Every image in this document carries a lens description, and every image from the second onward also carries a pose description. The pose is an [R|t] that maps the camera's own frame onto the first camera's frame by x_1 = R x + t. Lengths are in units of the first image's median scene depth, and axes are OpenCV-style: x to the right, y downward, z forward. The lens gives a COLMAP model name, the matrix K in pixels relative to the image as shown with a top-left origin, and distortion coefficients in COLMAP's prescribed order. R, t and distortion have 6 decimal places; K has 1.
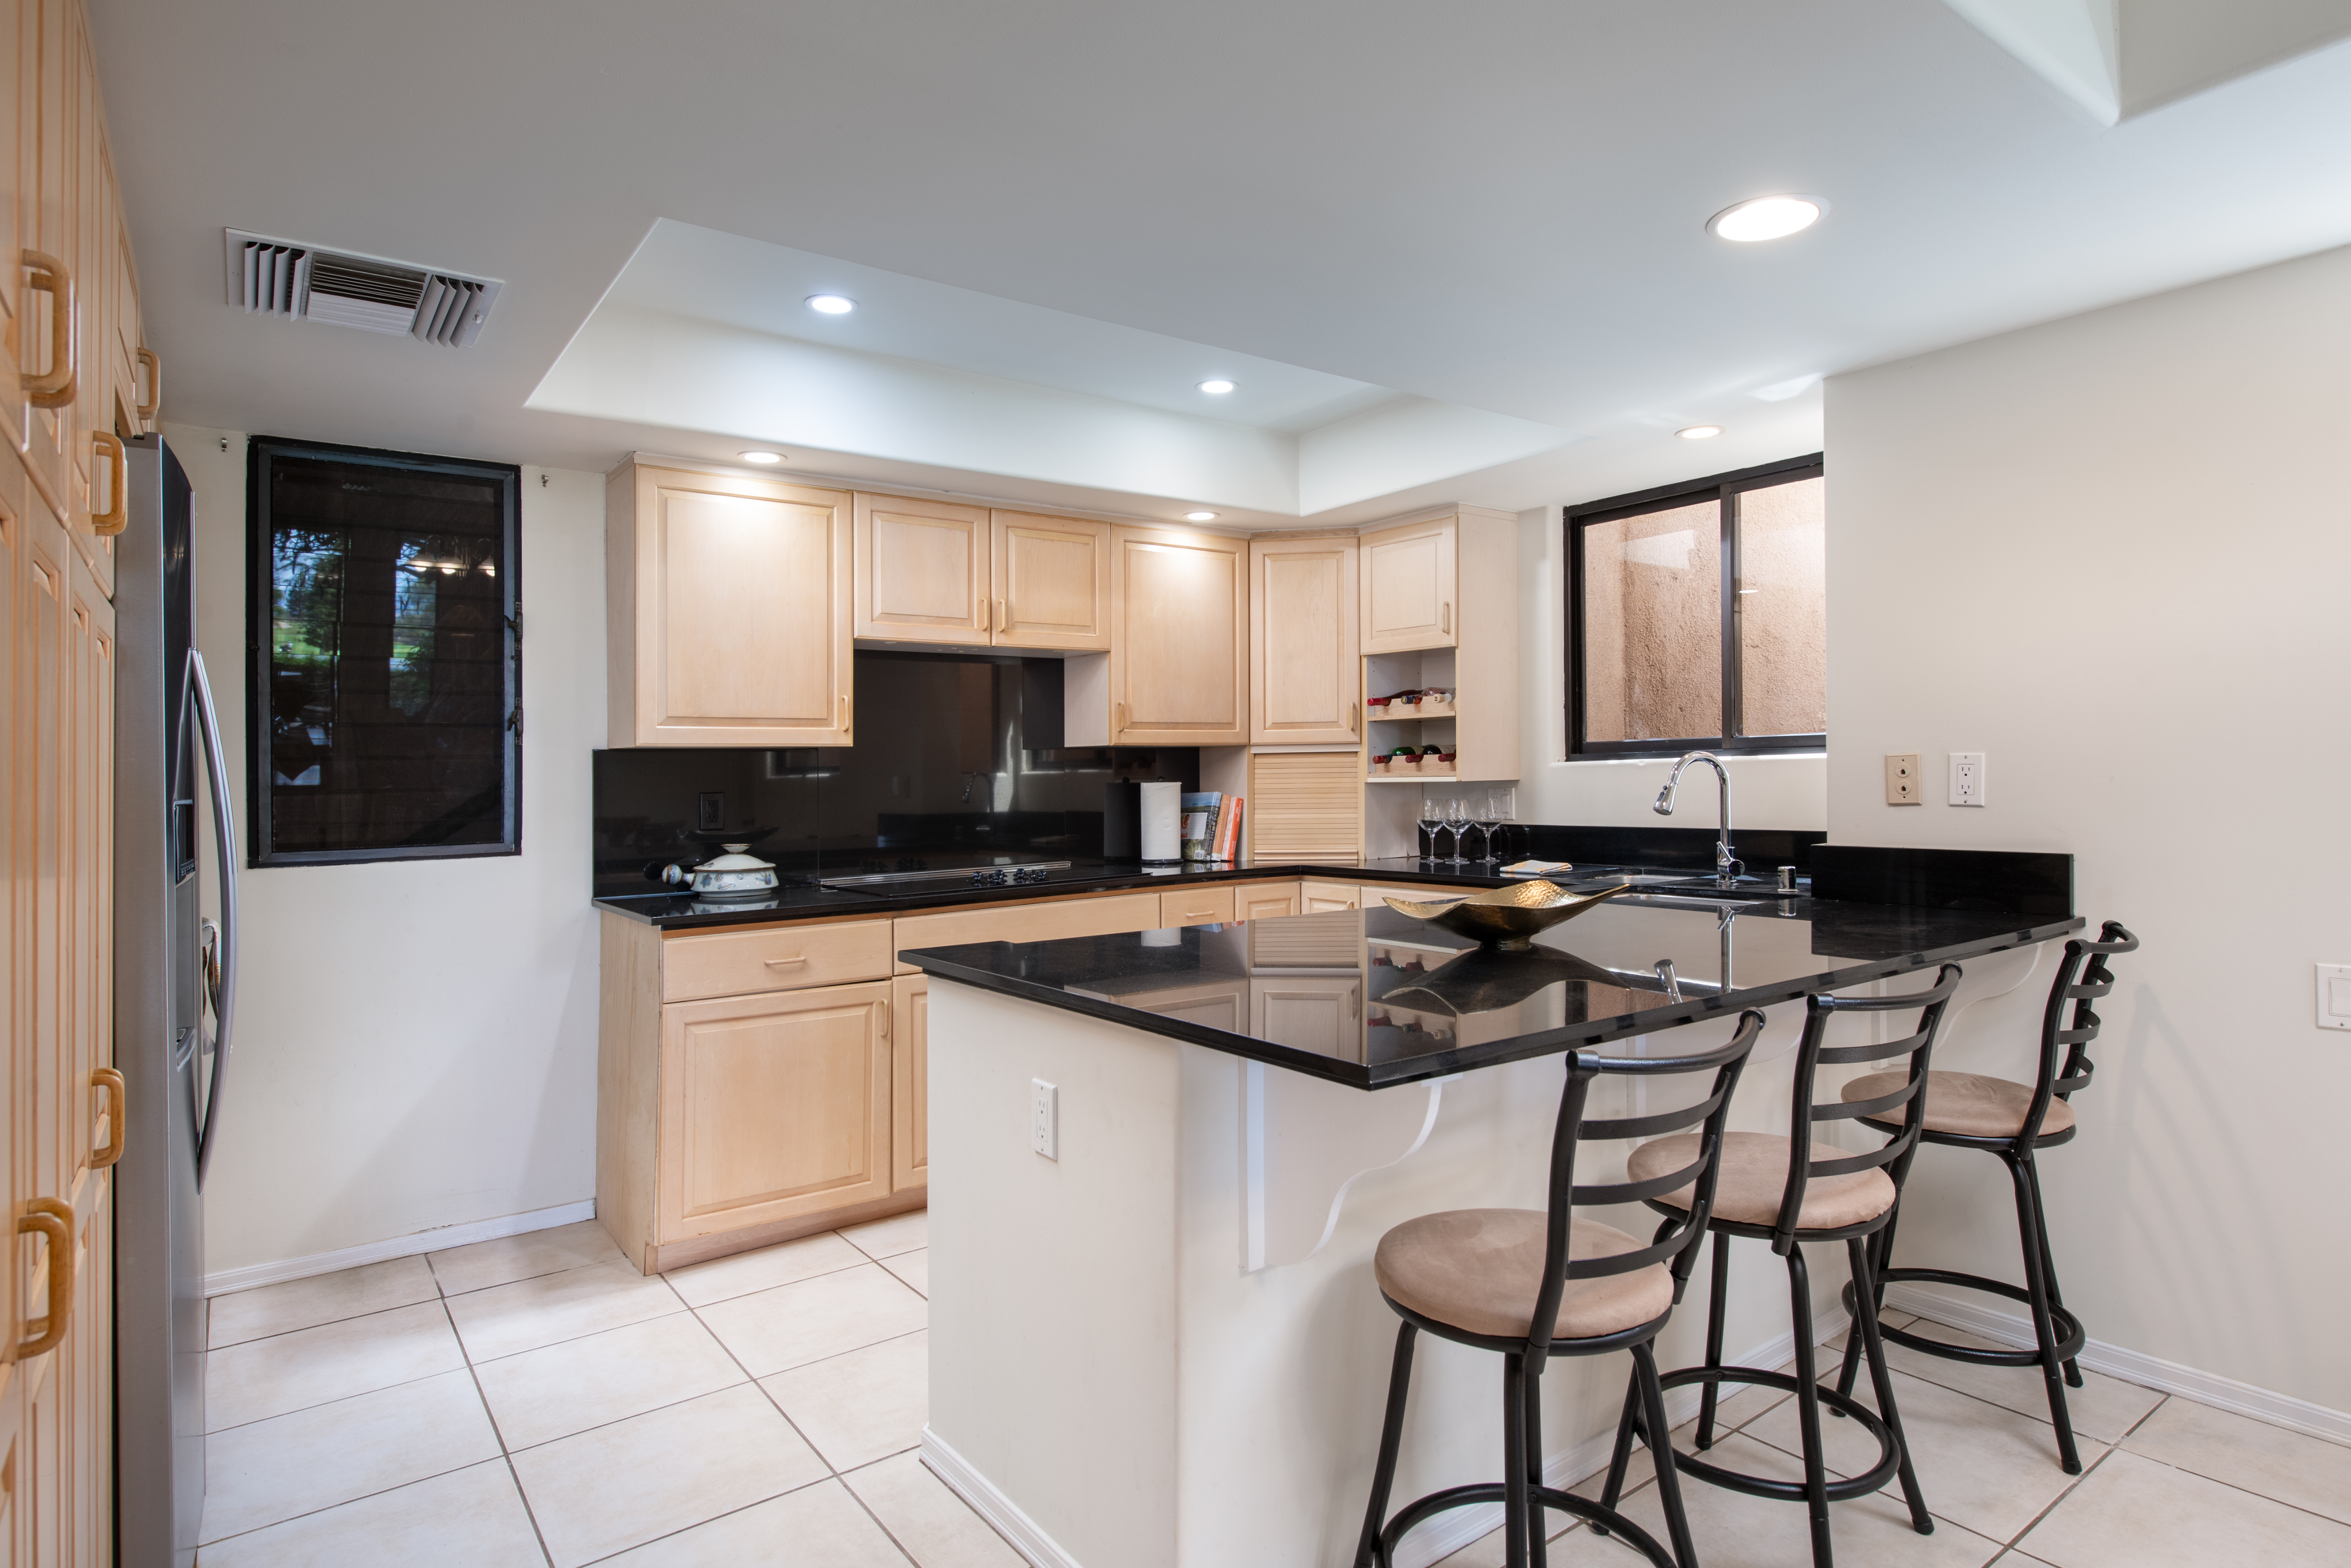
lens RADIAL K [[1266.0, 0, 1186.0], [0, 1266.0, 771.2], [0, 0, 1]] dist [-0.007818, -0.000567]
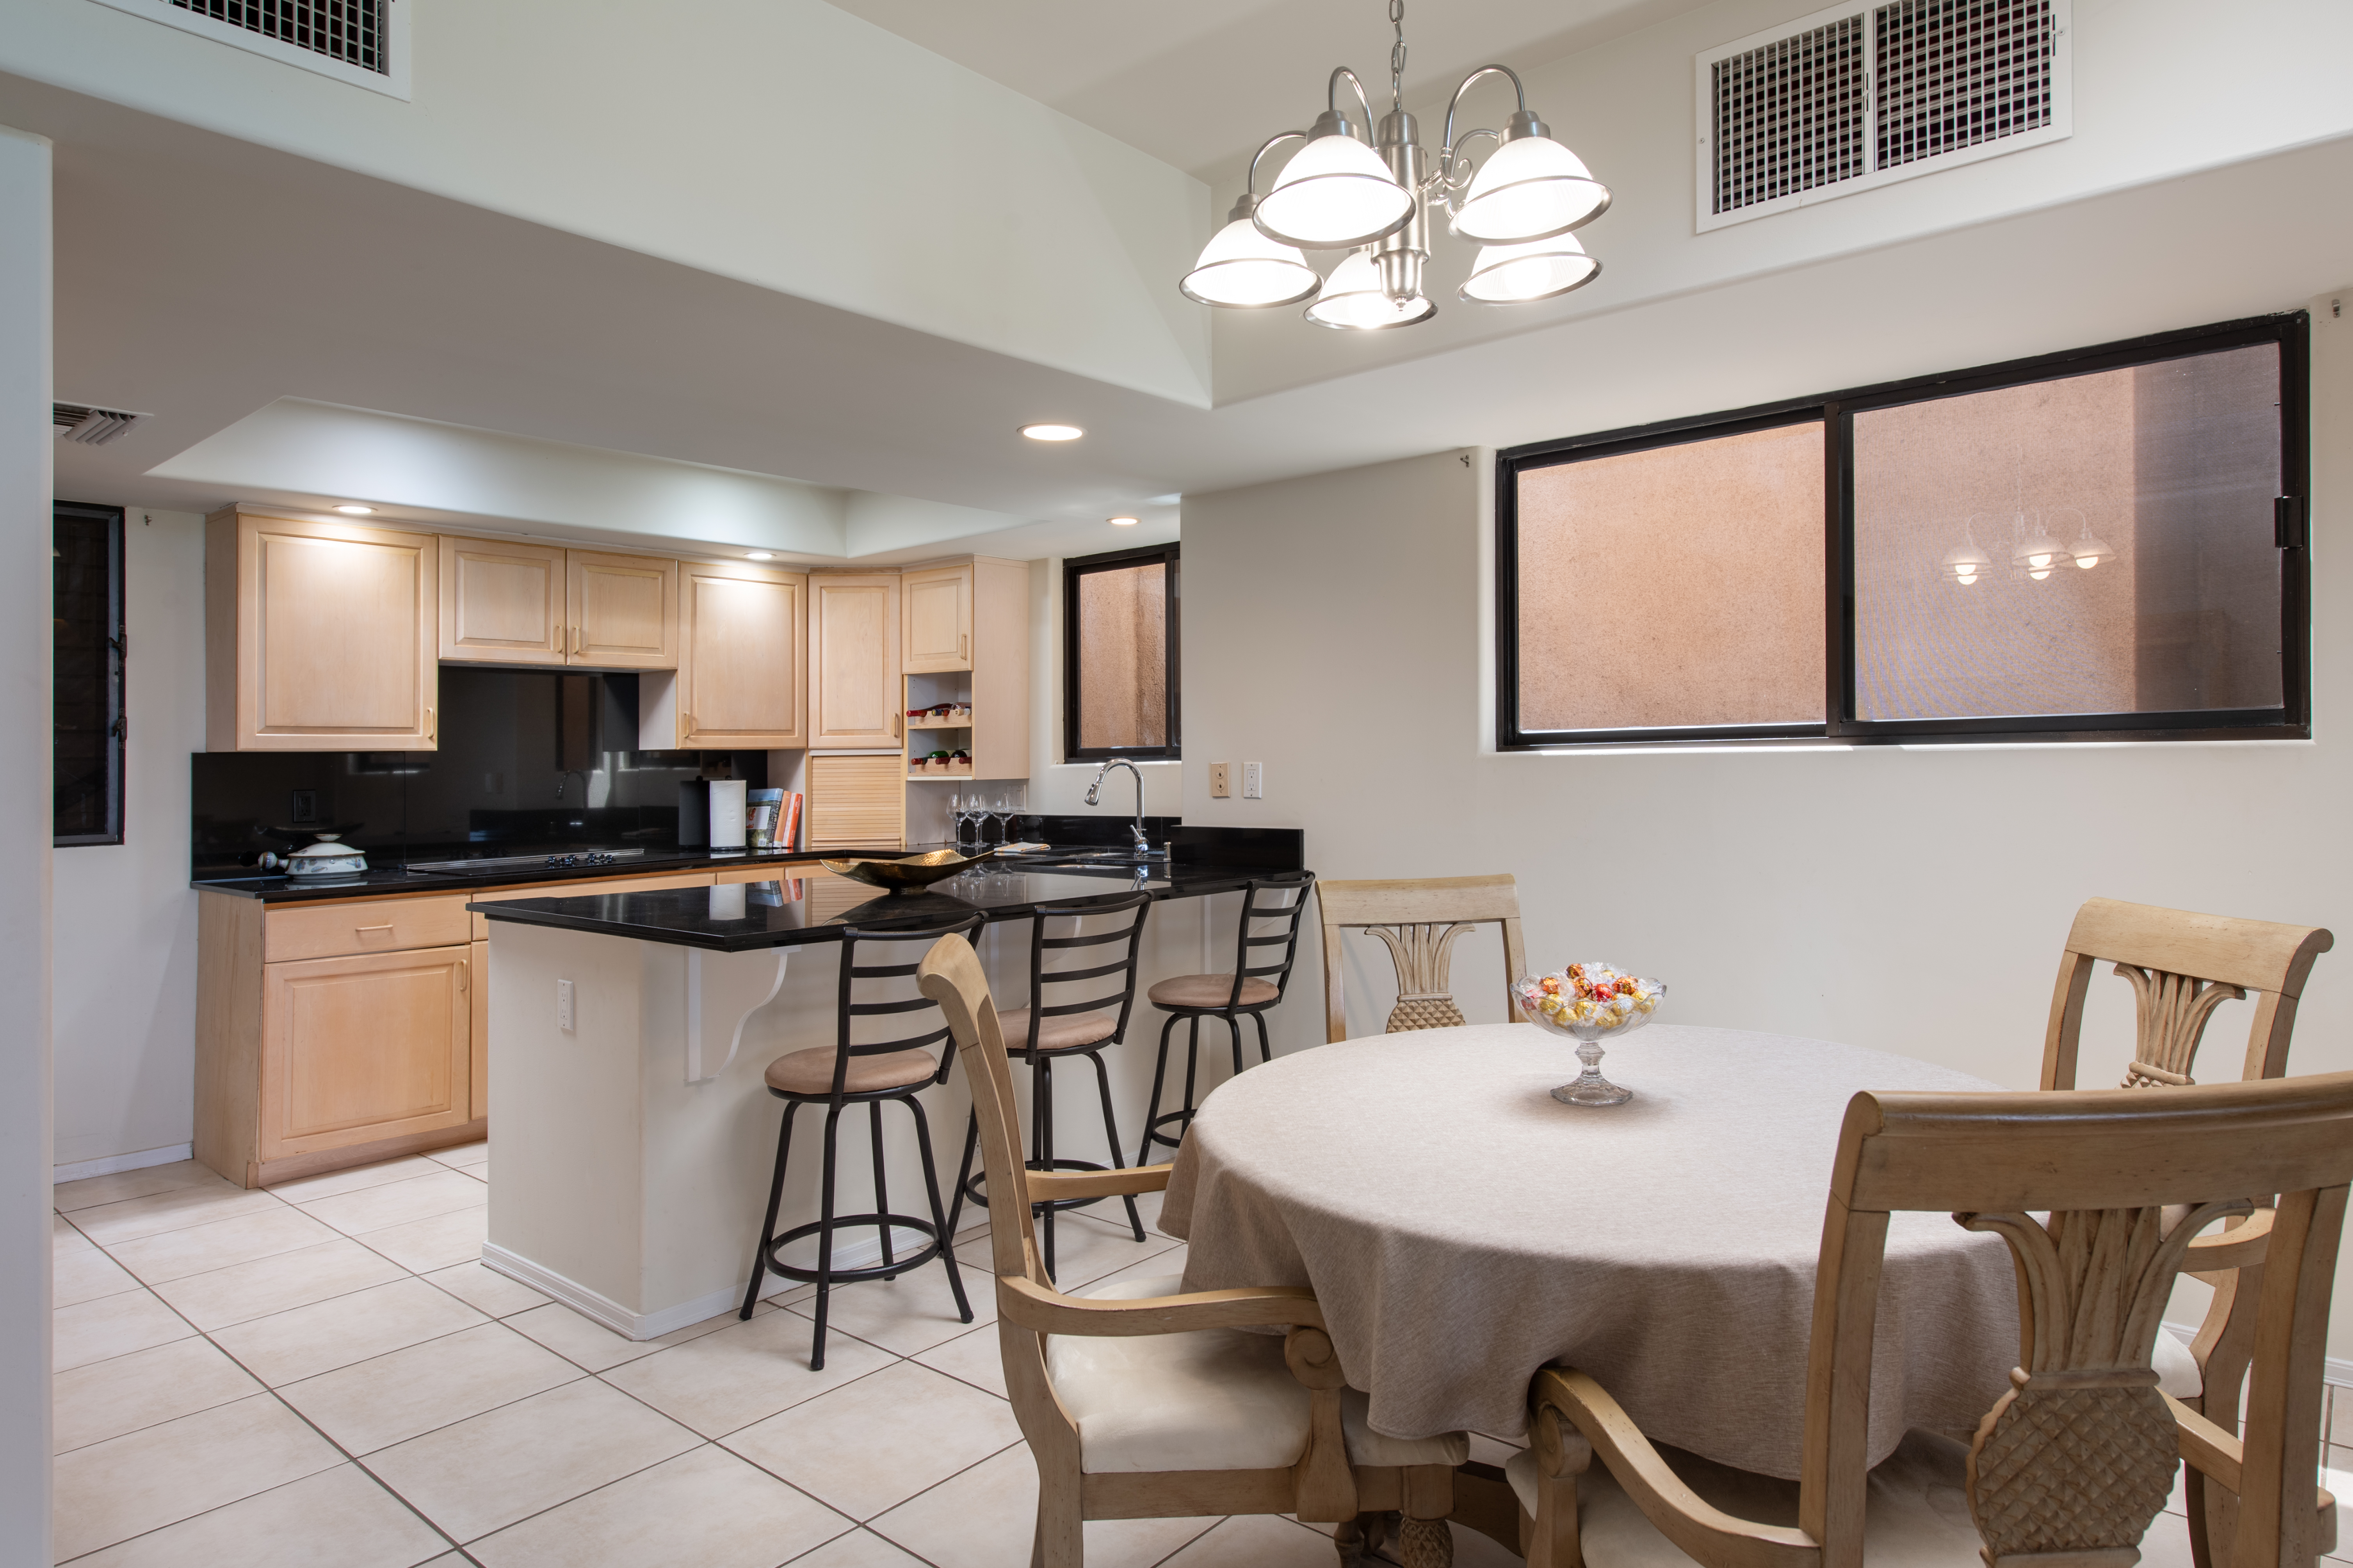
lens RADIAL K [[1395.1, 0, 1170.1], [0, 1395.1, 762.3], [0, 0, 1]] dist [-0.003416, -0.001796]
pose [[0.976509, 0.003182, 0.215452, 0.127179], [-0.002776, 0.999994, -0.002186, -0.008048], [-0.215458, 0.001536, 0.976512, -0.428230]]
